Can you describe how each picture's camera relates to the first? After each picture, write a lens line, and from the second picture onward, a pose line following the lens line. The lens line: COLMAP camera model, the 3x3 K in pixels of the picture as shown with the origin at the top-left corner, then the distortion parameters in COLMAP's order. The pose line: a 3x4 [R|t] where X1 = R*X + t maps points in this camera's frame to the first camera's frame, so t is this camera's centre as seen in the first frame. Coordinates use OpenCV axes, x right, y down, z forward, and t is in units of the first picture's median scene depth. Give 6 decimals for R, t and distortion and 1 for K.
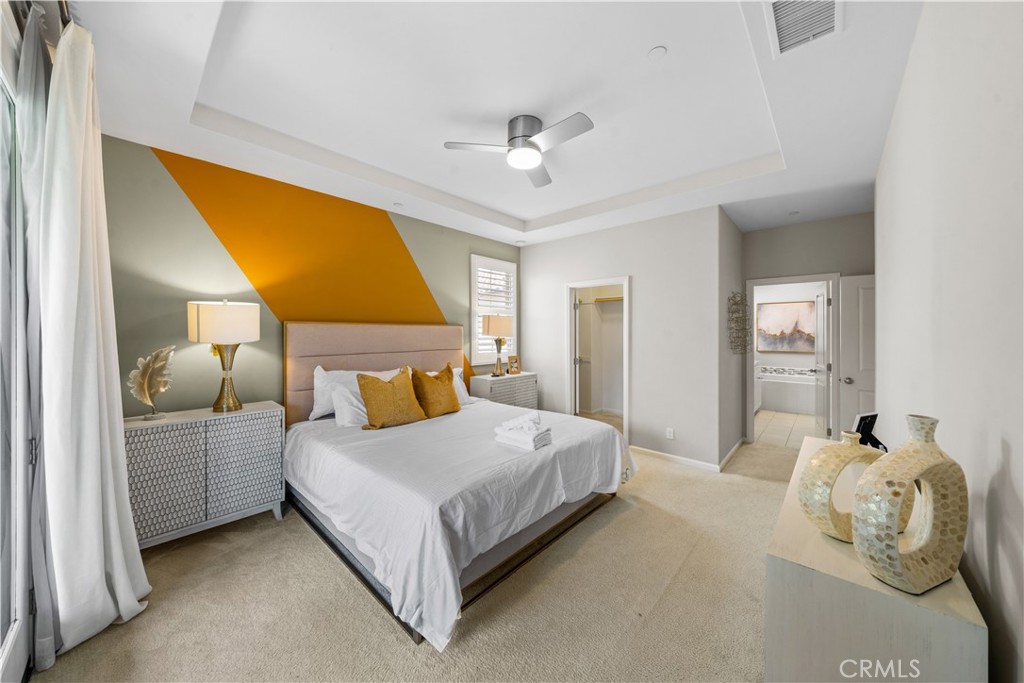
lens RADIAL K [[351.9, 0, 512.9], [0, 351.9, 333.1], [0, 0, 1]] dist [-0.000664, -0.000054]
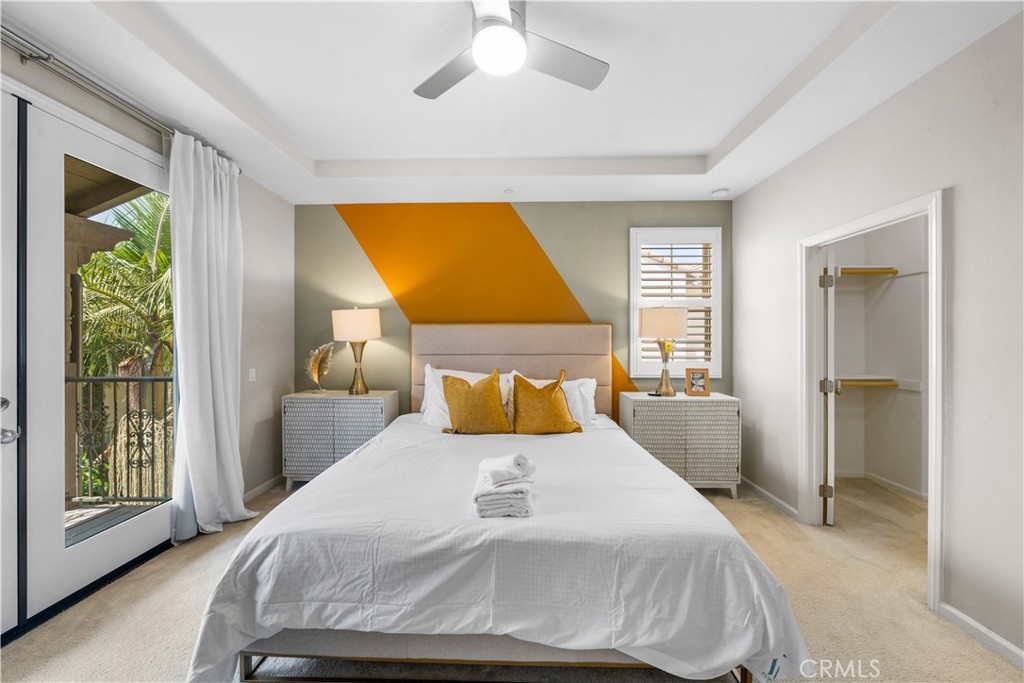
lens RADIAL K [[347.9, 0, 512.0], [0, 347.9, 341.5], [0, 0, 1]] dist [-0.004770, -0.000034]
pose [[0.653217, 0.007289, -0.757136, 0.321355], [-0.001726, 0.999965, 0.008138, 0.011905], [0.757169, -0.004009, 0.653207, 0.377981]]
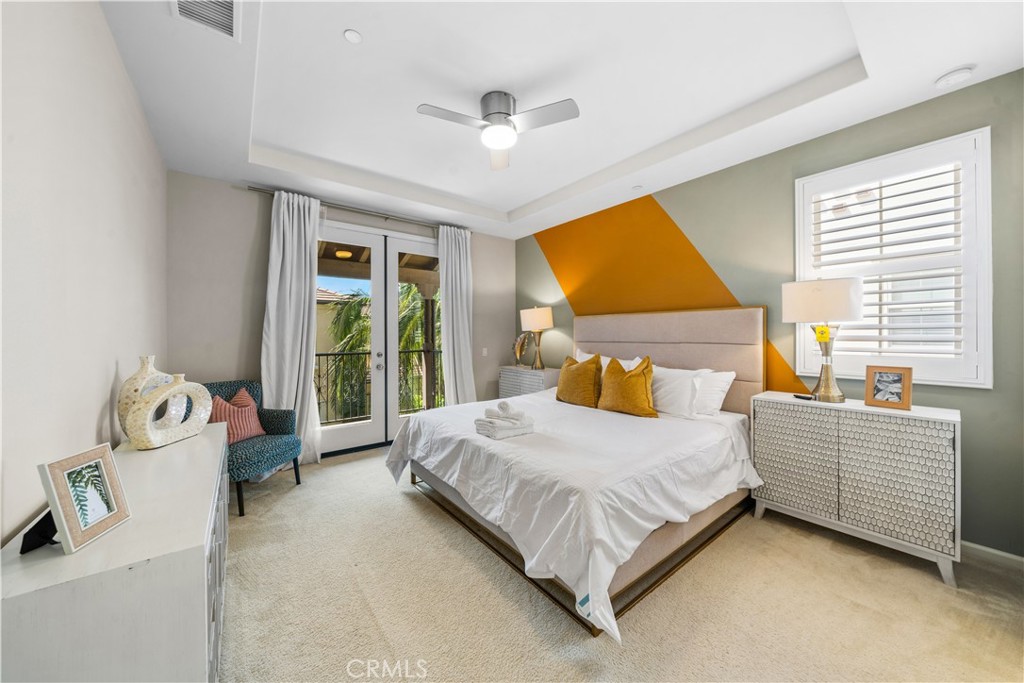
lens RADIAL K [[352.8, 0, 513.1], [0, 352.8, 339.6], [0, 0, 1]] dist [0.000118, -0.000058]
pose [[-0.163028, 0.018192, -0.986454, 0.609241], [0.007102, 0.999826, 0.017264, 0.025037], [0.986596, -0.004192, -0.163129, 0.738663]]
